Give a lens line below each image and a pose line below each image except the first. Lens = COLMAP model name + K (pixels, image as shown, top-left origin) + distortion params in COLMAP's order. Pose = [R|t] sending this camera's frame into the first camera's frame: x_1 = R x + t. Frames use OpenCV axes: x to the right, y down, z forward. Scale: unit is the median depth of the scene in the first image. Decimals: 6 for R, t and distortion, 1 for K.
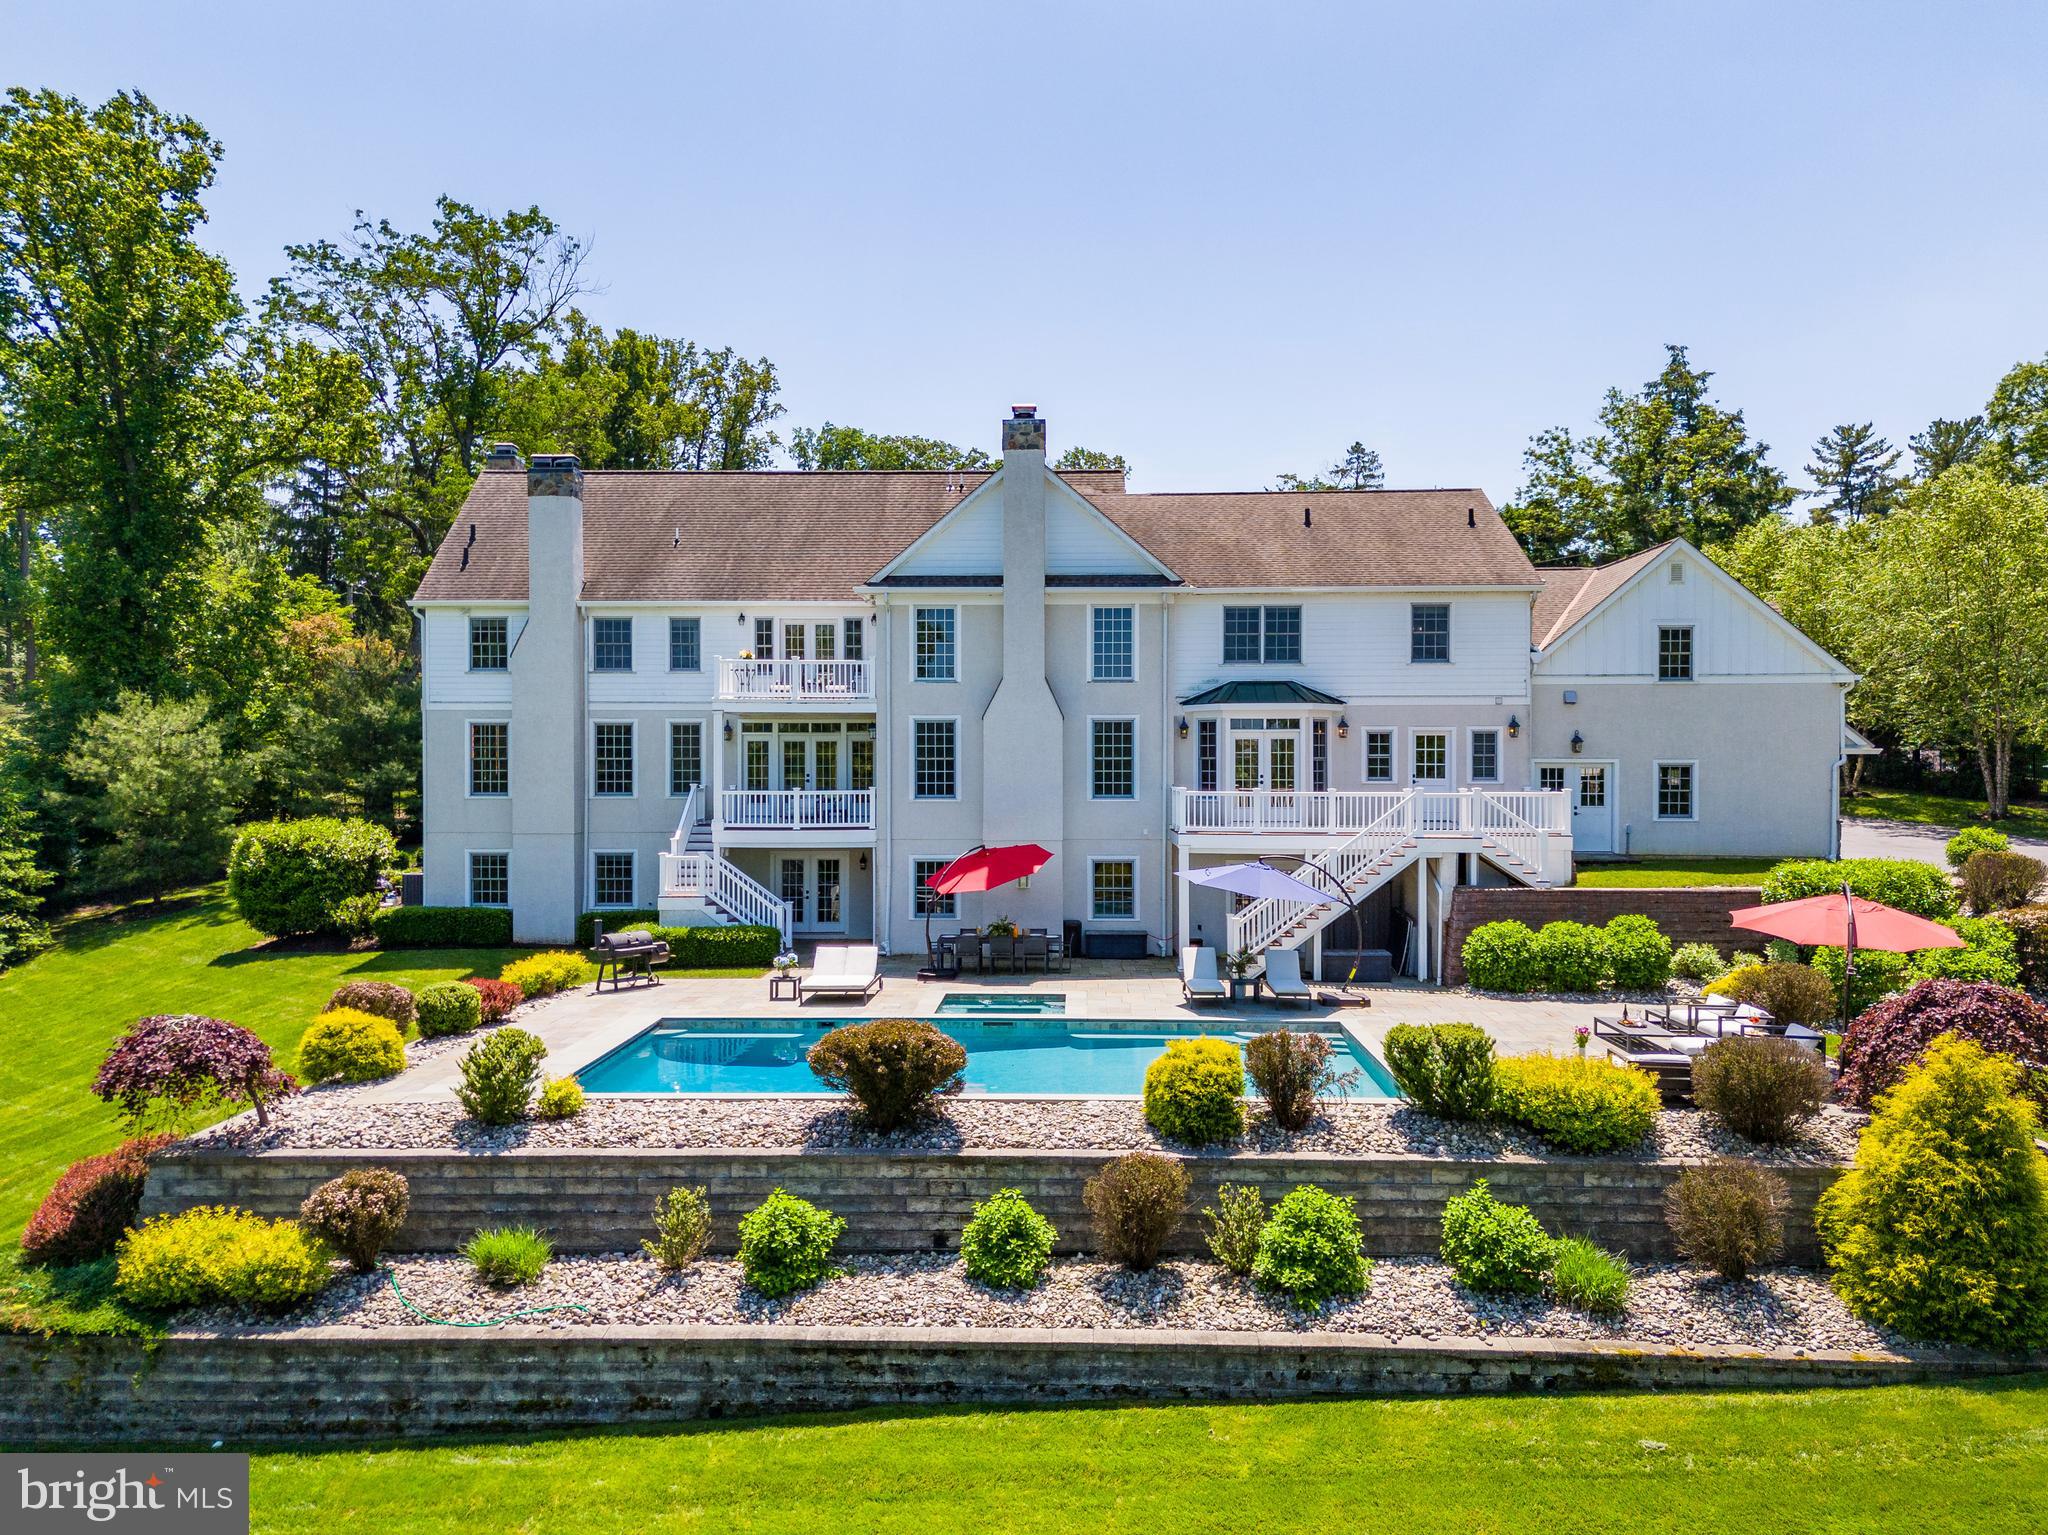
lens RADIAL K [[1506.2, 0, 1024.0], [0, 1506.2, 767.5], [0, 0, 1]] dist [0.065189, -0.020484]
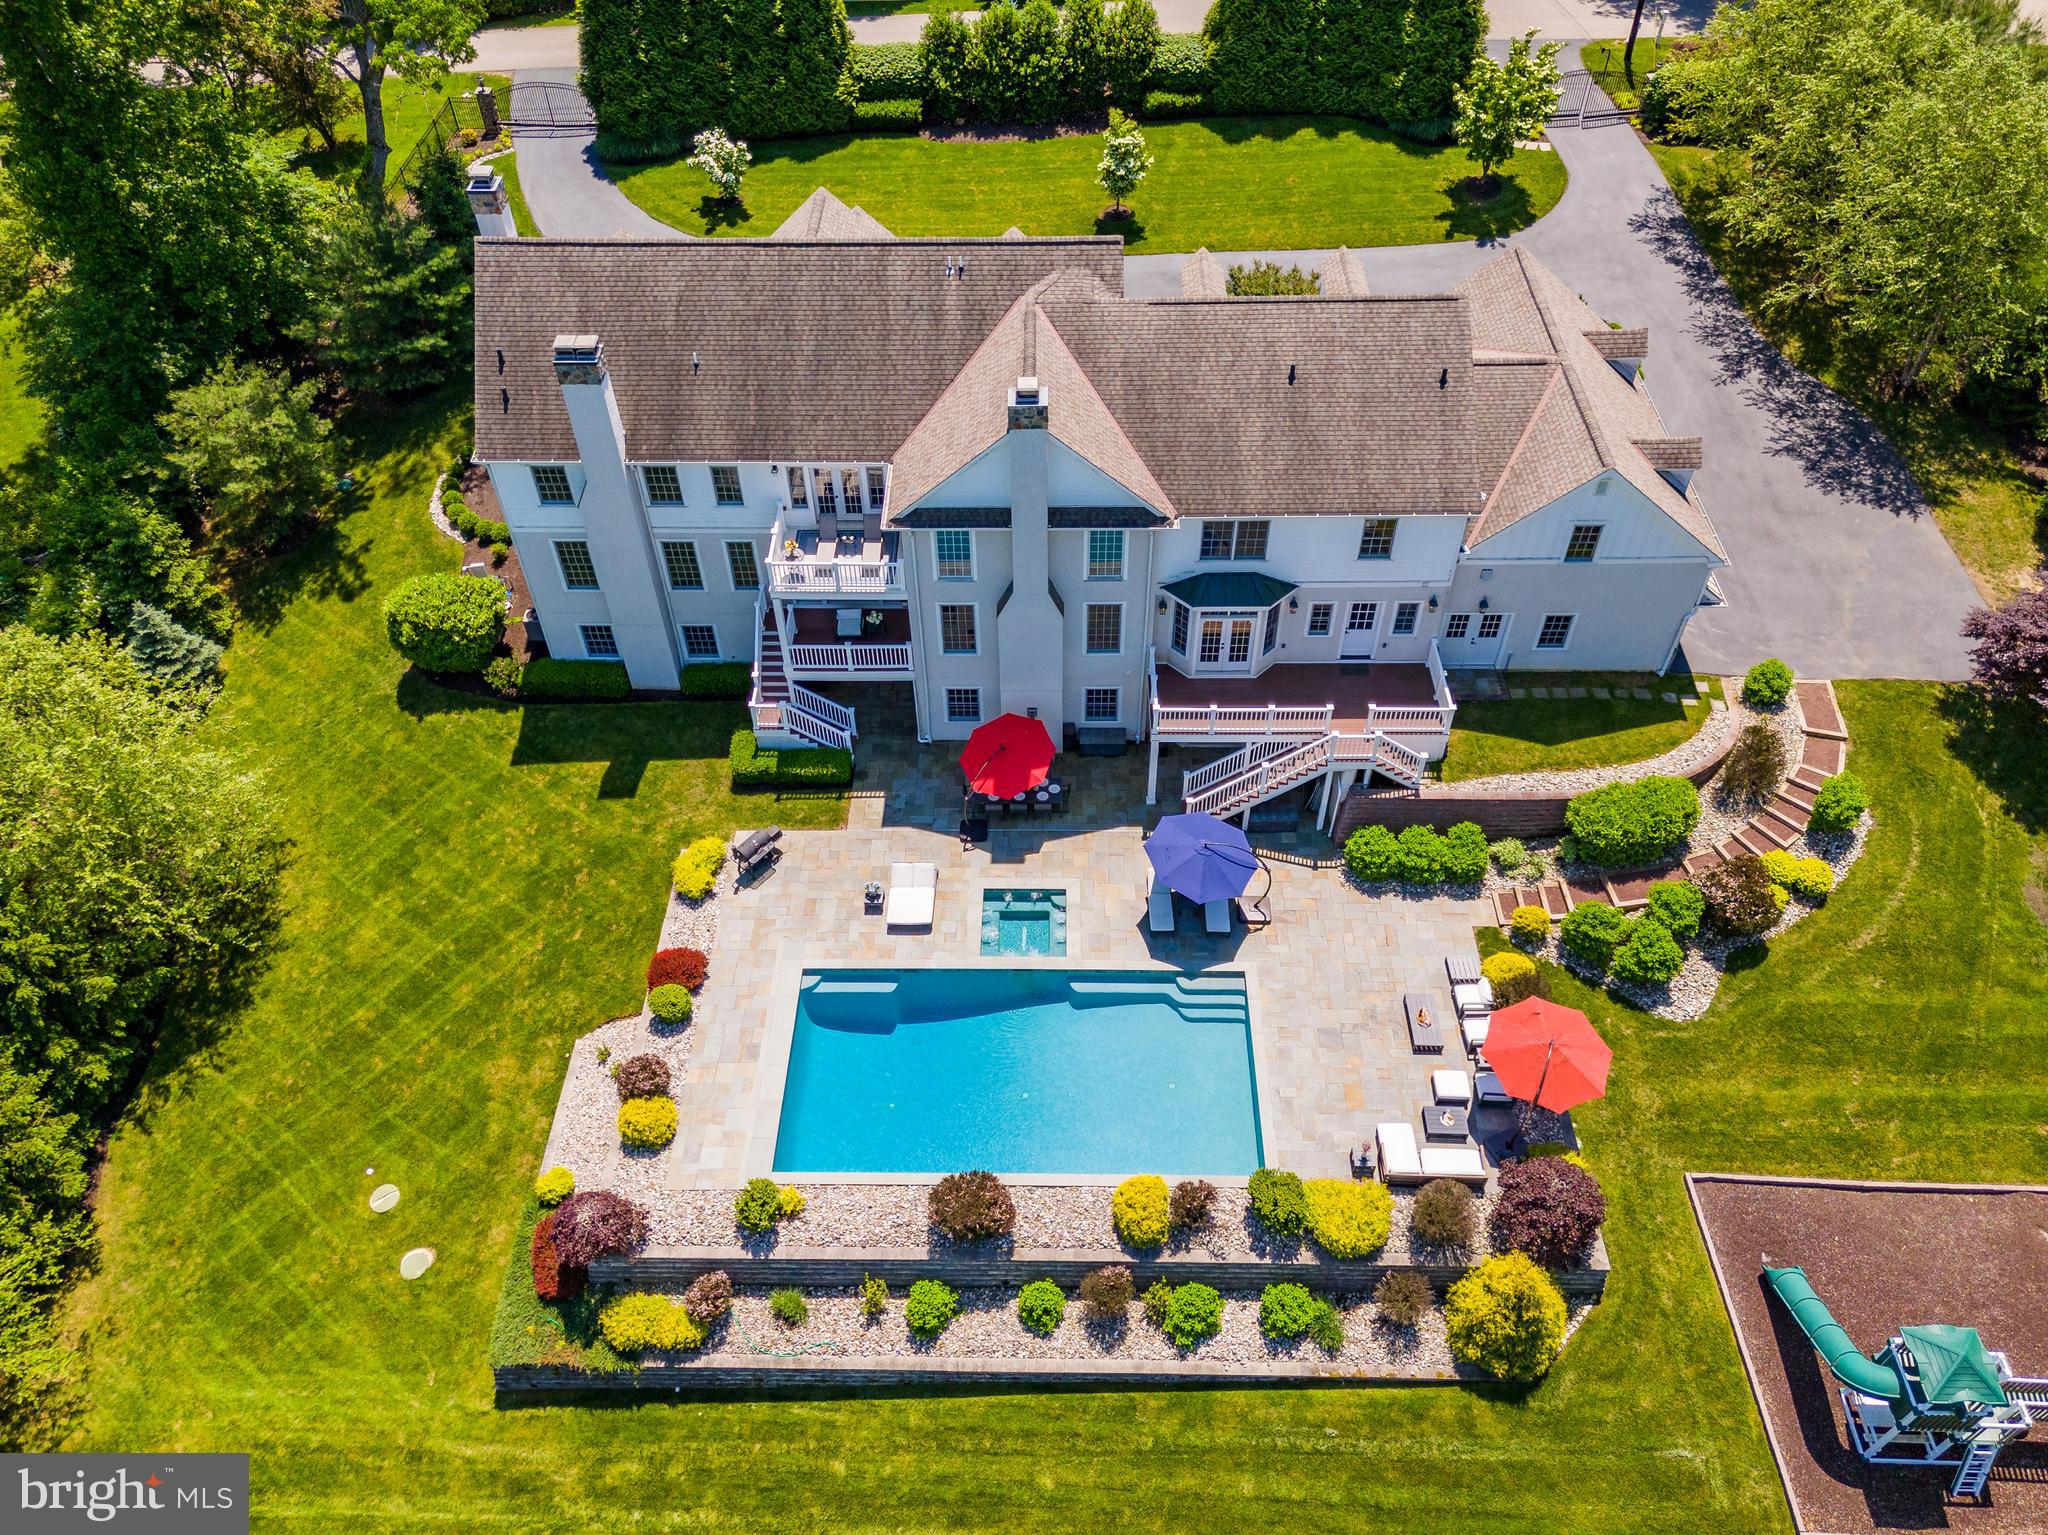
lens RADIAL K [[1500.5, 0, 1024.0], [0, 1500.5, 767.5], [0, 0, 1]] dist [0.080844, -0.068144]
pose [[0.999753, -0.022211, 0.000565, -0.009057], [0.014940, 0.690854, 0.722840, -0.821563], [-0.016445, -0.722653, 0.691016, 0.073492]]
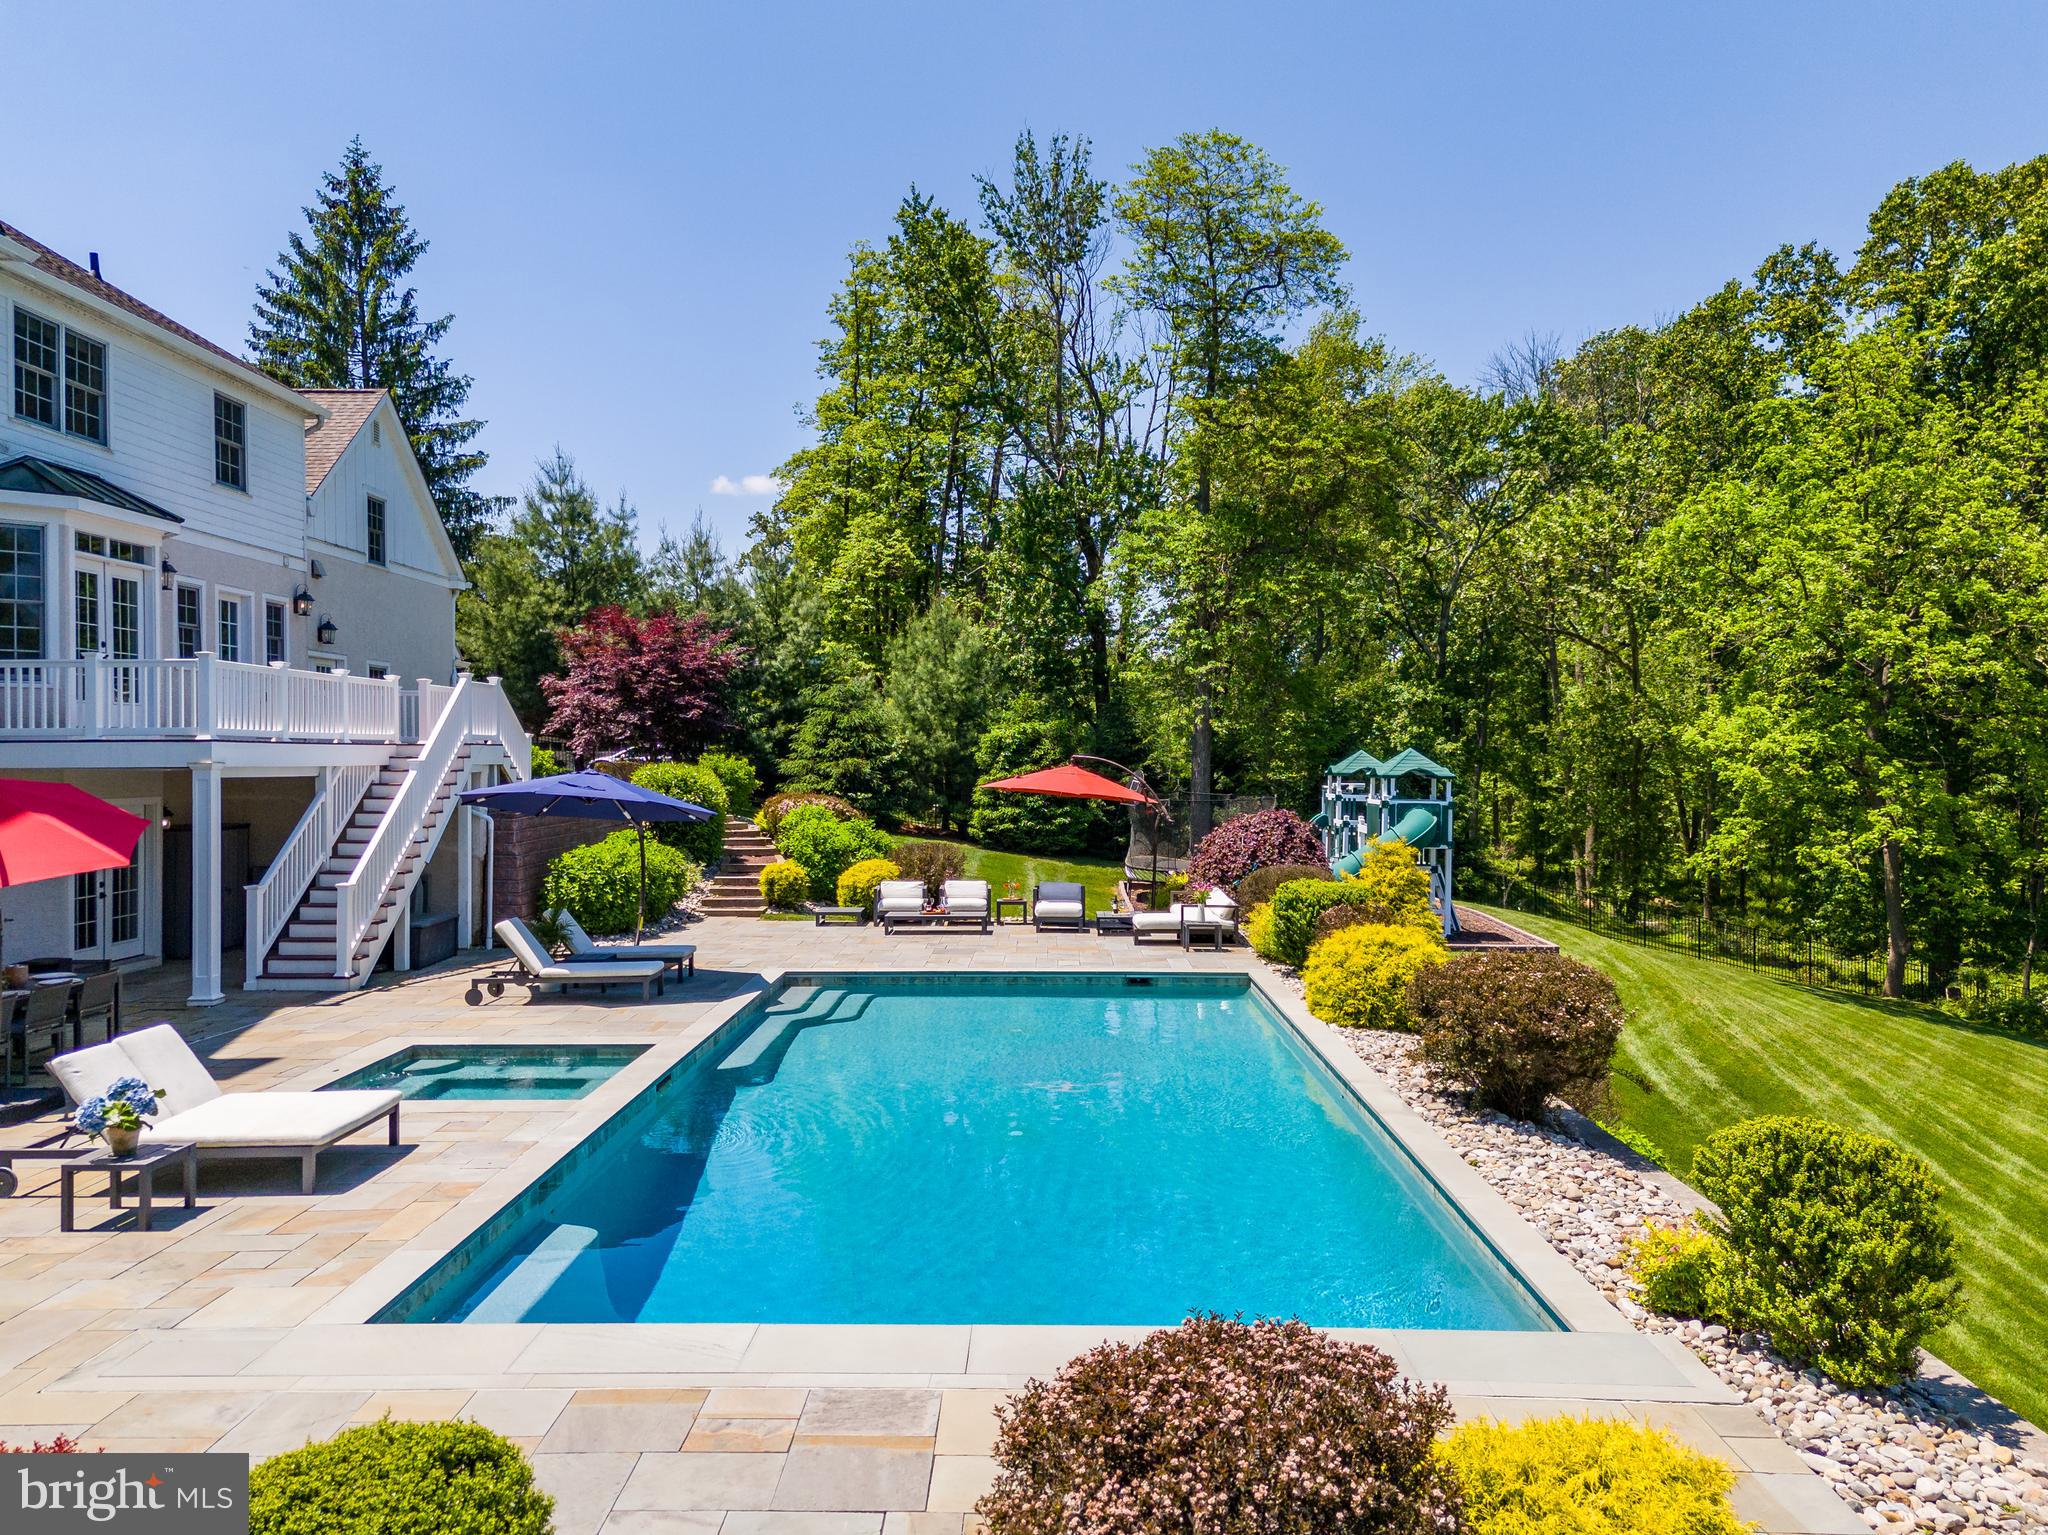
lens RADIAL K [[1506.2, 0, 1024.0], [0, 1506.2, 767.5], [0, 0, 1]] dist [0.065189, -0.020484]
pose [[-0.016352, -0.008830, 0.999827, -0.402200], [0.004289, 0.999951, 0.008902, 0.046857], [-0.999857, 0.004434, -0.016313, 0.677747]]
